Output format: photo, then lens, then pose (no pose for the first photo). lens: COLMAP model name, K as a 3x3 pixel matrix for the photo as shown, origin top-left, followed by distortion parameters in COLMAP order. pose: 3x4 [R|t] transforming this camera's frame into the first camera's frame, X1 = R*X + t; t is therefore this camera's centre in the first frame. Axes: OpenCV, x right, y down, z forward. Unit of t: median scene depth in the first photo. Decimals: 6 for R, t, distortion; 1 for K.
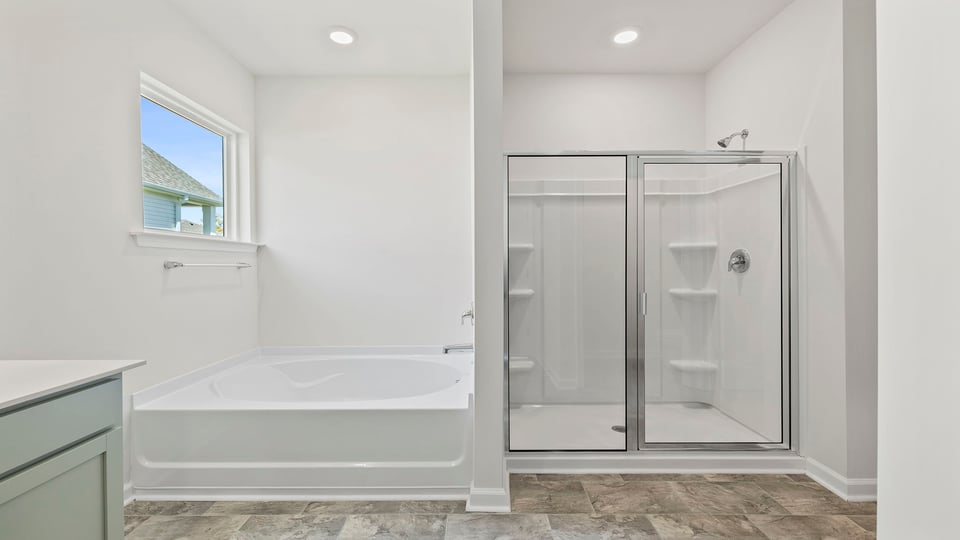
lens RADIAL K [[412.2, 0, 475.7], [0, 412.2, 266.4], [0, 0, 1]] dist [0.000921, -0.000079]
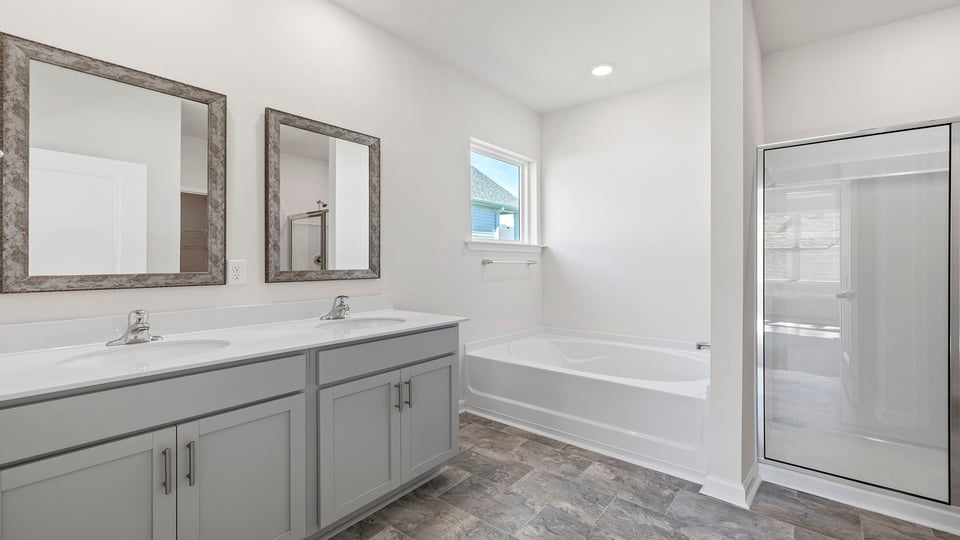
lens RADIAL K [[412.2, 0, 475.7], [0, 412.2, 266.4], [0, 0, 1]] dist [0.000921, -0.000079]
pose [[0.776733, 0.012756, -0.629701, 0.171480], [-0.008038, 0.999914, 0.010341, -0.002628], [0.629779, -0.002970, 0.776769, -0.180458]]
